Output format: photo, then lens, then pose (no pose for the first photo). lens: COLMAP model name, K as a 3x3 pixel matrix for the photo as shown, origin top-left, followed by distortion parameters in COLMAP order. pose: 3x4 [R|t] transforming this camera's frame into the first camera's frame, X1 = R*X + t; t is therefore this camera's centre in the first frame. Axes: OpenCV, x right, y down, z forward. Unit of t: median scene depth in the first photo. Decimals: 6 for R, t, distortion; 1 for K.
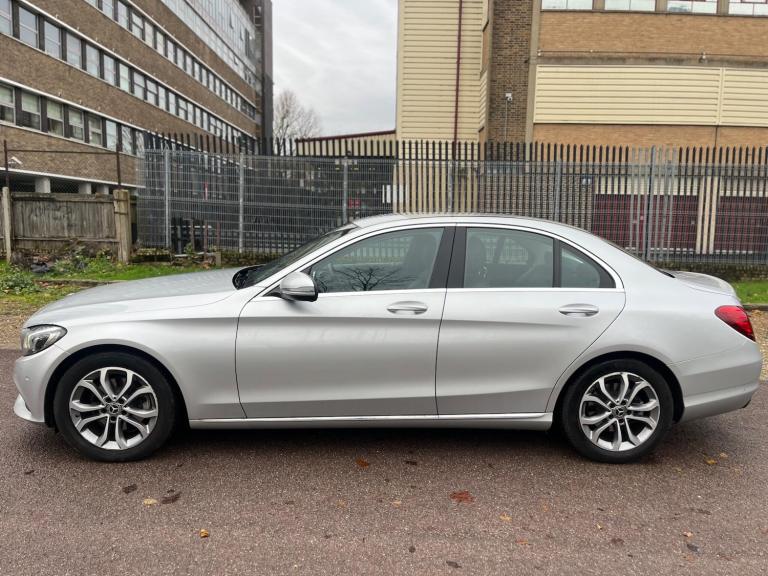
lens RADIAL K [[596.6, 0, 384.0], [0, 596.6, 288.0], [0, 0, 1]] dist [0.095123, -0.139905]
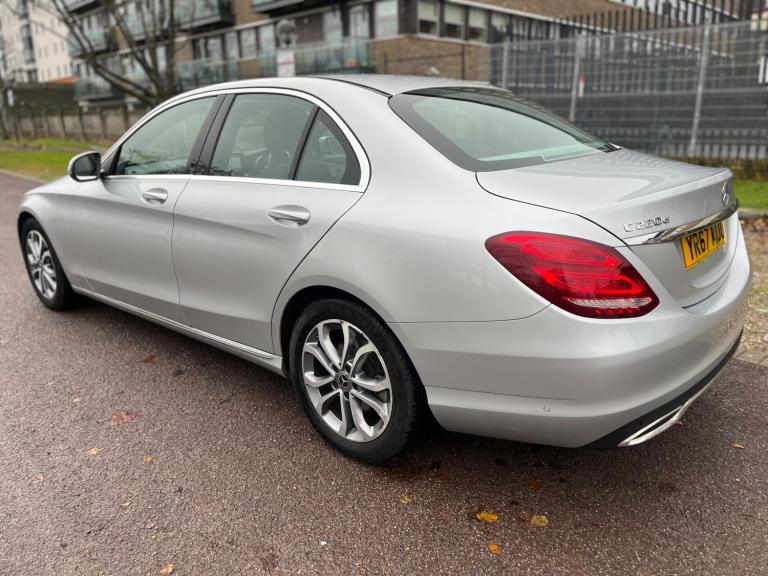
lens RADIAL K [[596.6, 0, 384.0], [0, 596.6, 288.0], [0, 0, 1]] dist [0.095123, -0.139905]
pose [[0.694239, 0.161398, -0.701415, 0.850338], [-0.055354, 0.983620, 0.171547, -0.003550], [0.717613, -0.080268, 0.691801, 0.598590]]
